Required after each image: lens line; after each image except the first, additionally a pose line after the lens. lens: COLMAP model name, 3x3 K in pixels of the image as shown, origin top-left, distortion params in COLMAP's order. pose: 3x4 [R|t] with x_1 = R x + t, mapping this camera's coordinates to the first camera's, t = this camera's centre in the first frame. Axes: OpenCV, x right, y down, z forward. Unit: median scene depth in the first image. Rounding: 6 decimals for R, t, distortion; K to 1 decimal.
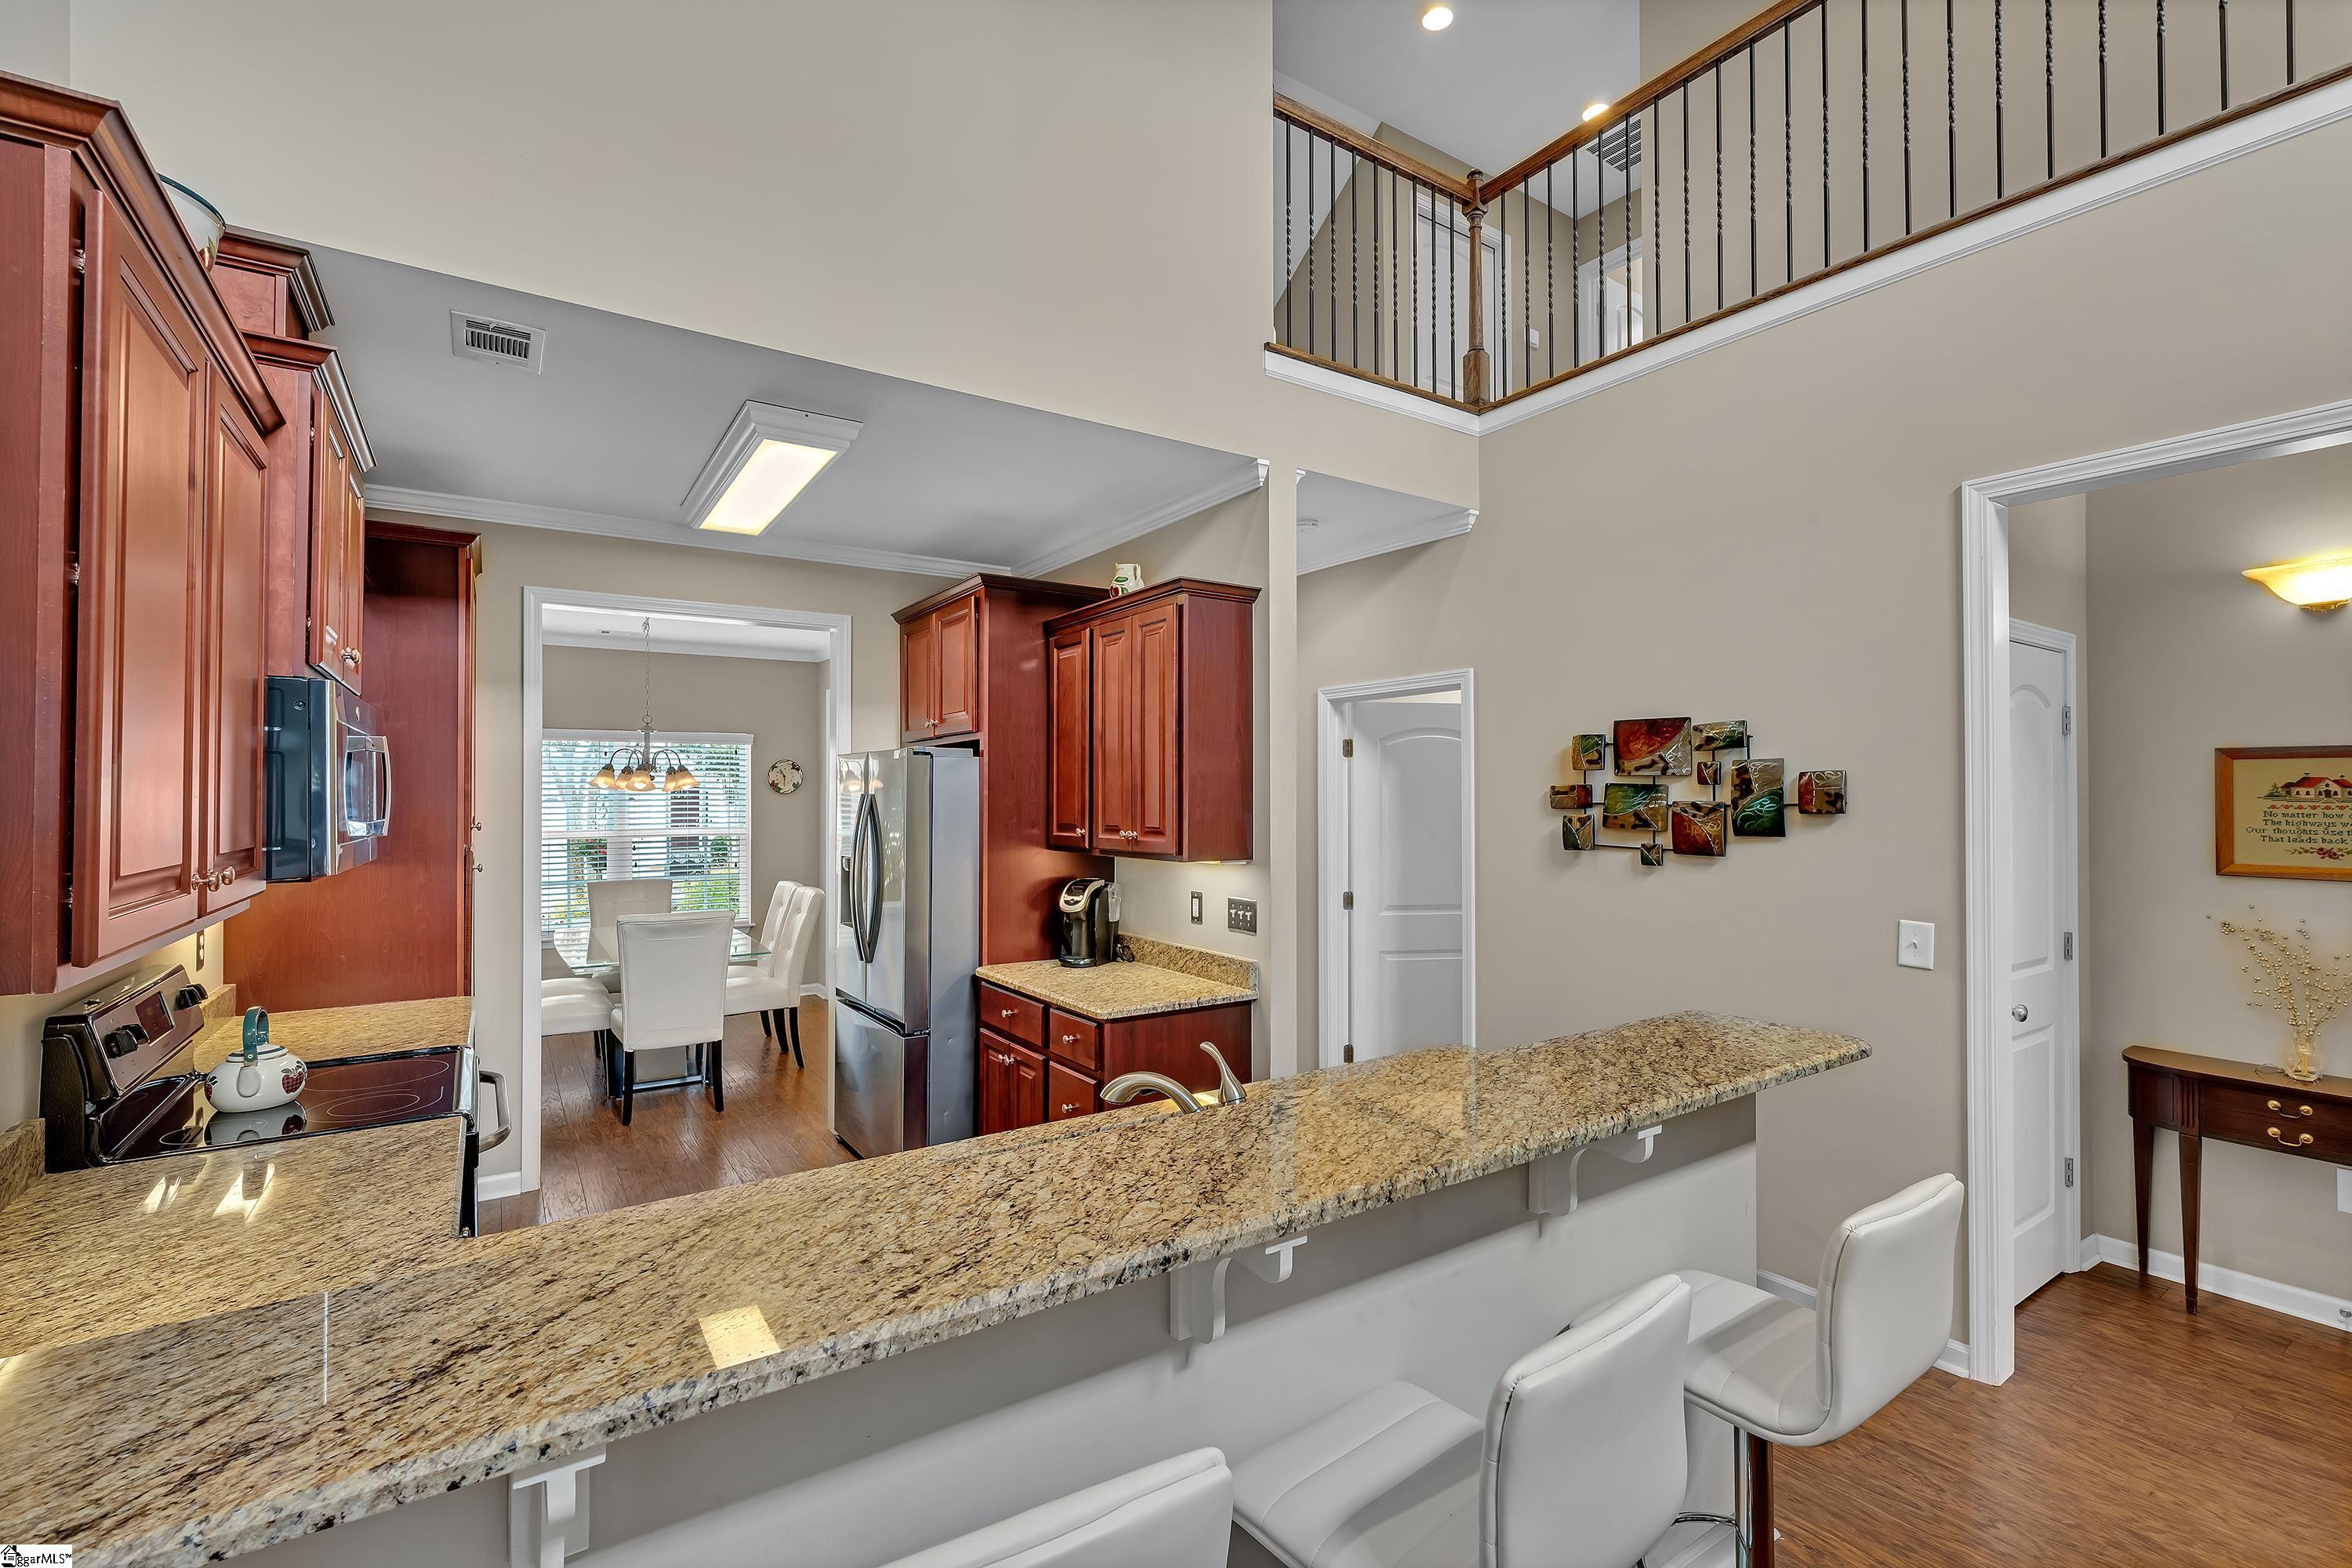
lens RADIAL K [[1028.1, 0, 1172.0], [0, 1028.1, 793.2], [0, 0, 1]] dist [0.001315, -0.000250]
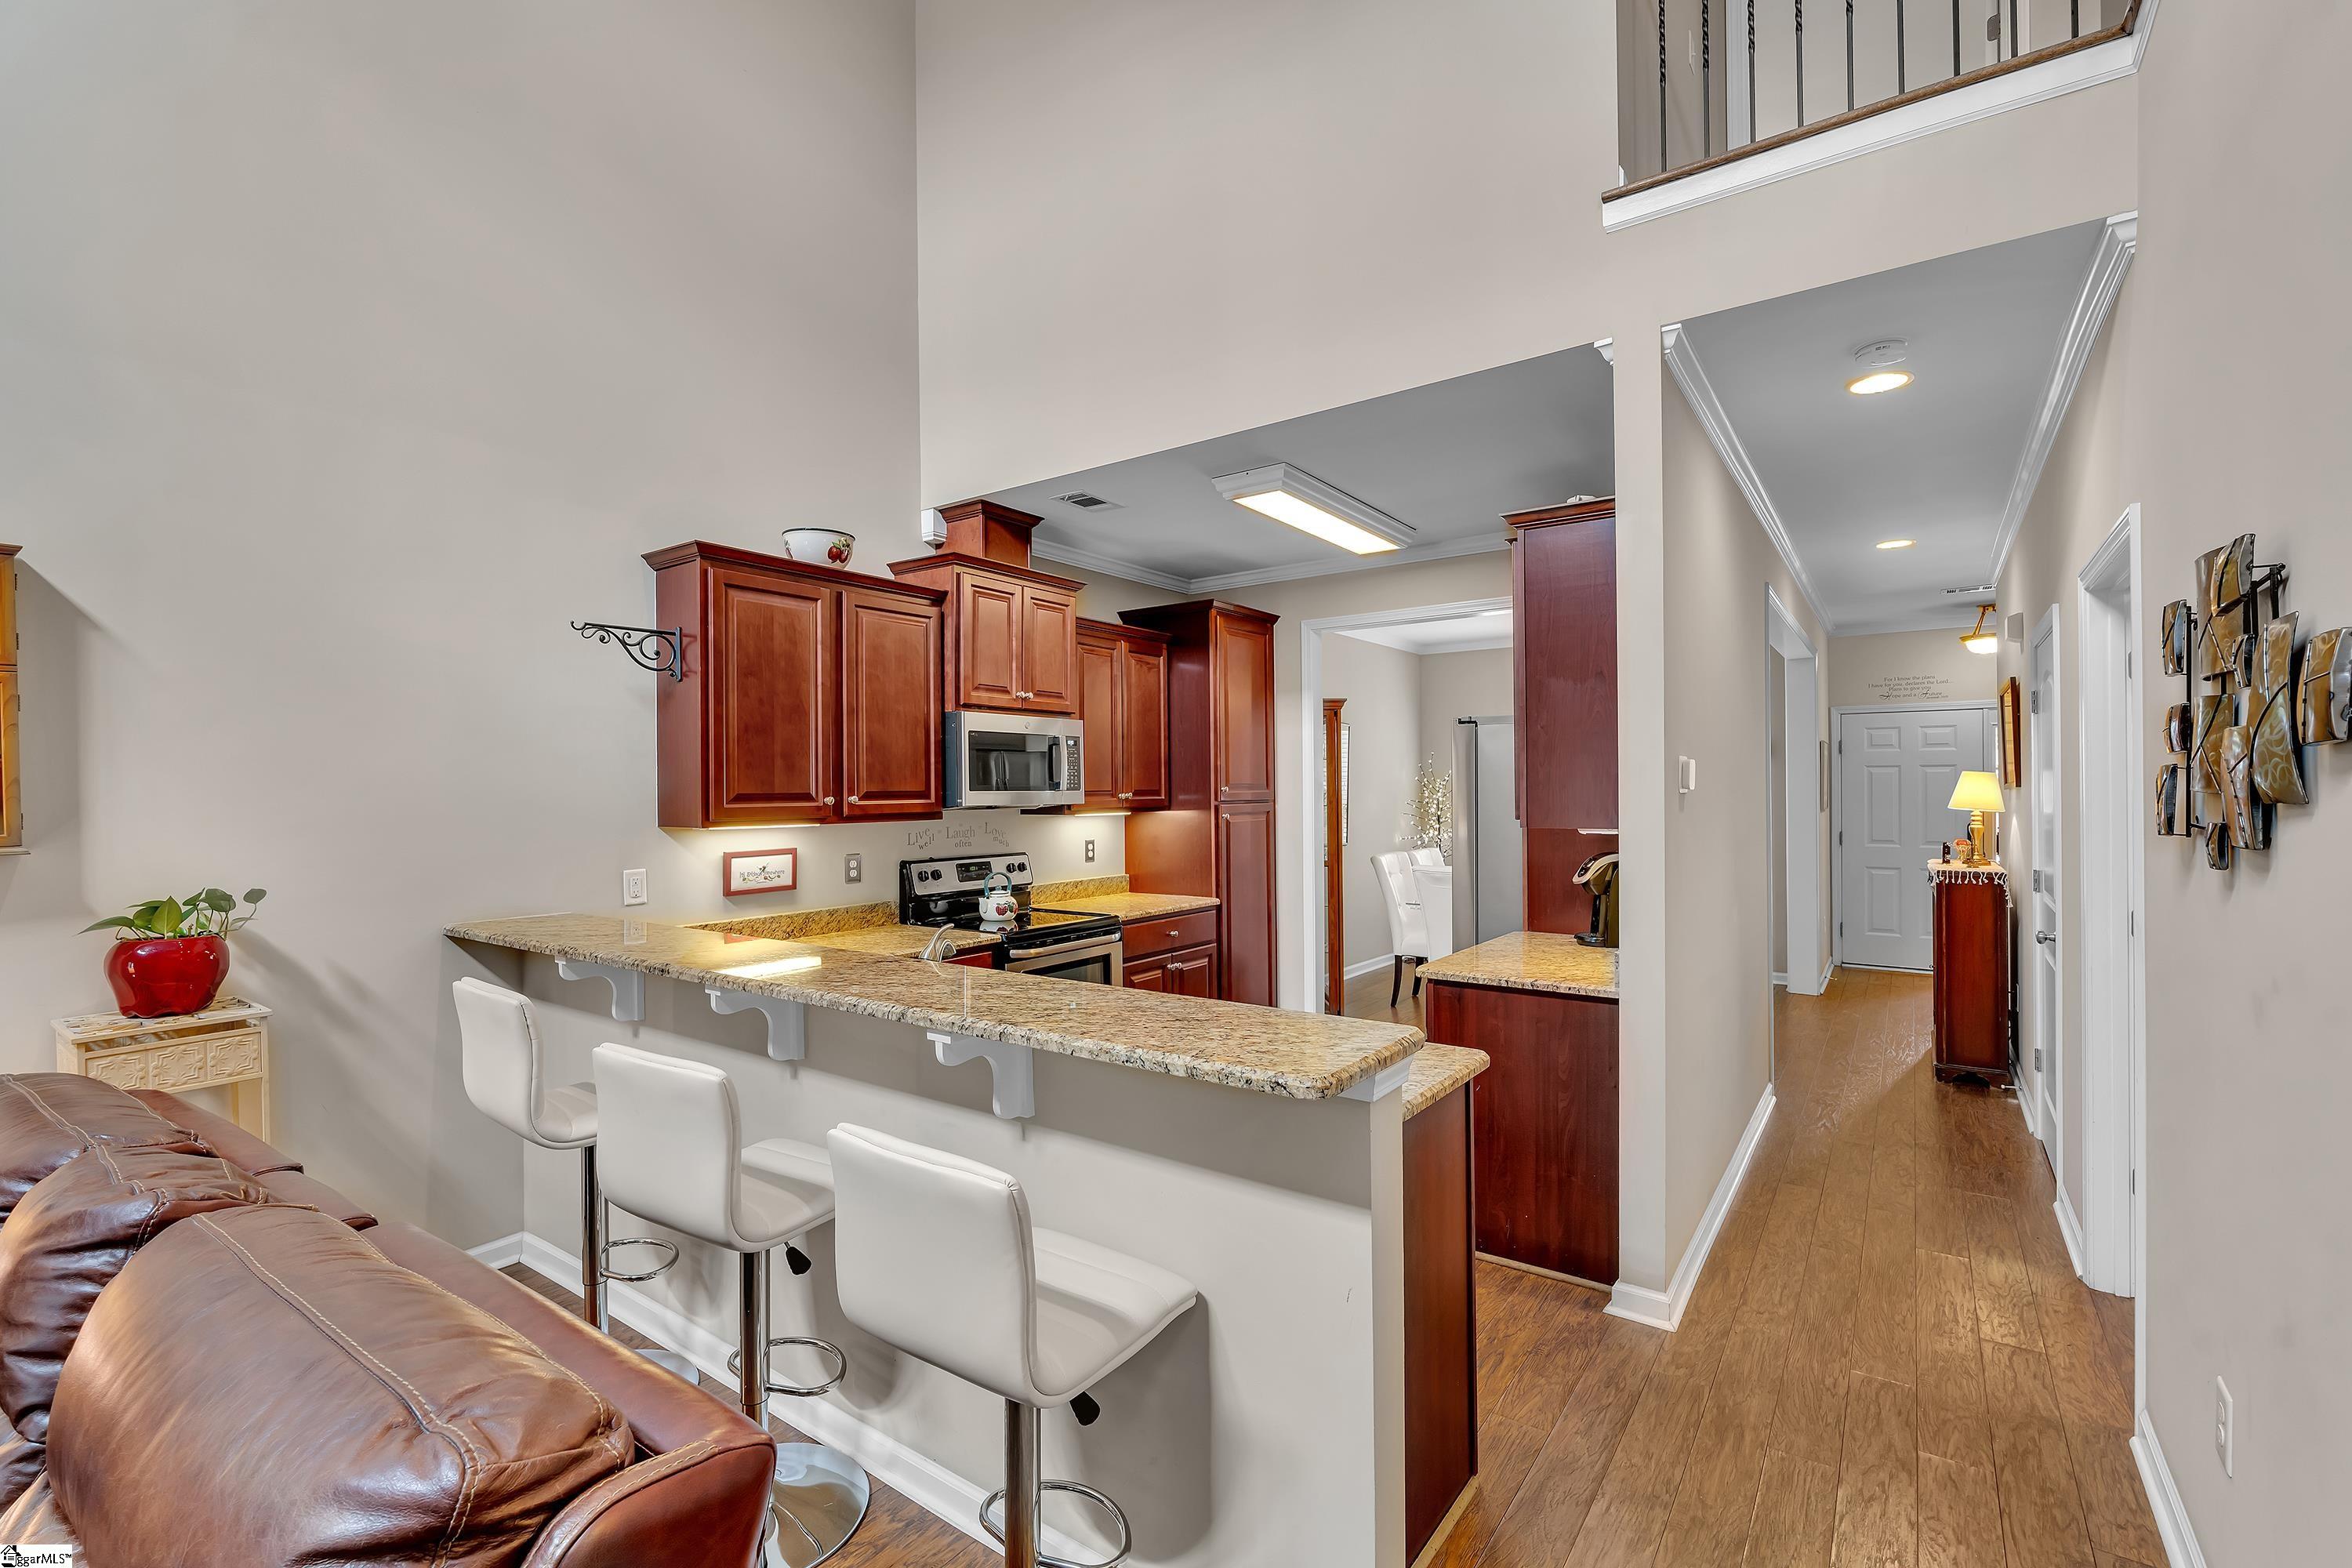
lens RADIAL K [[1028.1, 0, 1174.0], [0, 1028.1, 789.0], [0, 0, 1]] dist [0.001315, -0.000250]
pose [[0.349696, 0.001151, -0.936862, 0.632689], [0.013003, 0.999897, 0.006082, 0.020694], [0.936773, -0.014309, 0.349645, 0.333971]]
